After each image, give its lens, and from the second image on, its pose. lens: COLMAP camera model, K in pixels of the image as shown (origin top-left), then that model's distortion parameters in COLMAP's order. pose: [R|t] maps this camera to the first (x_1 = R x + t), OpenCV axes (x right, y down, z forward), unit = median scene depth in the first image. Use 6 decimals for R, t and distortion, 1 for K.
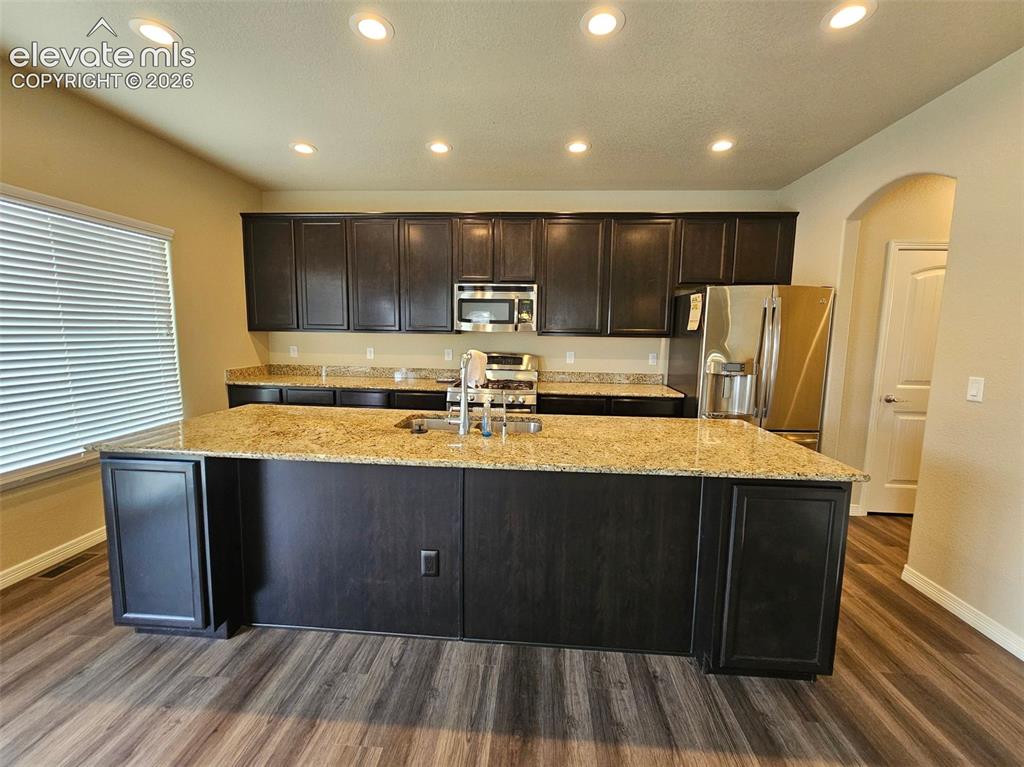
lens RADIAL K [[420.4, 0, 506.9], [0, 420.4, 377.7], [0, 0, 1]] dist [0.003691, -0.000655]
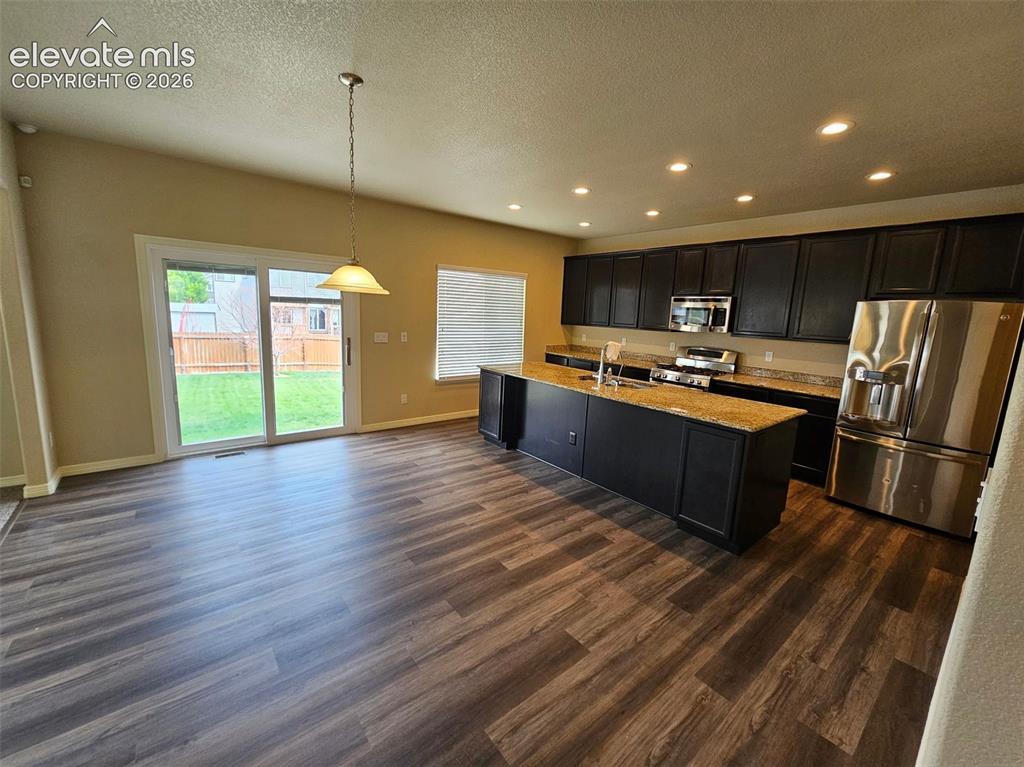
lens RADIAL K [[420.4, 0, 509.9], [0, 420.4, 380.4], [0, 0, 1]] dist [0.003691, -0.000655]
pose [[0.678356, 0.133745, -0.722458, 0.683682], [-0.110802, 0.990669, 0.079360, 0.006310], [0.726331, 0.026216, 0.686845, -0.442174]]
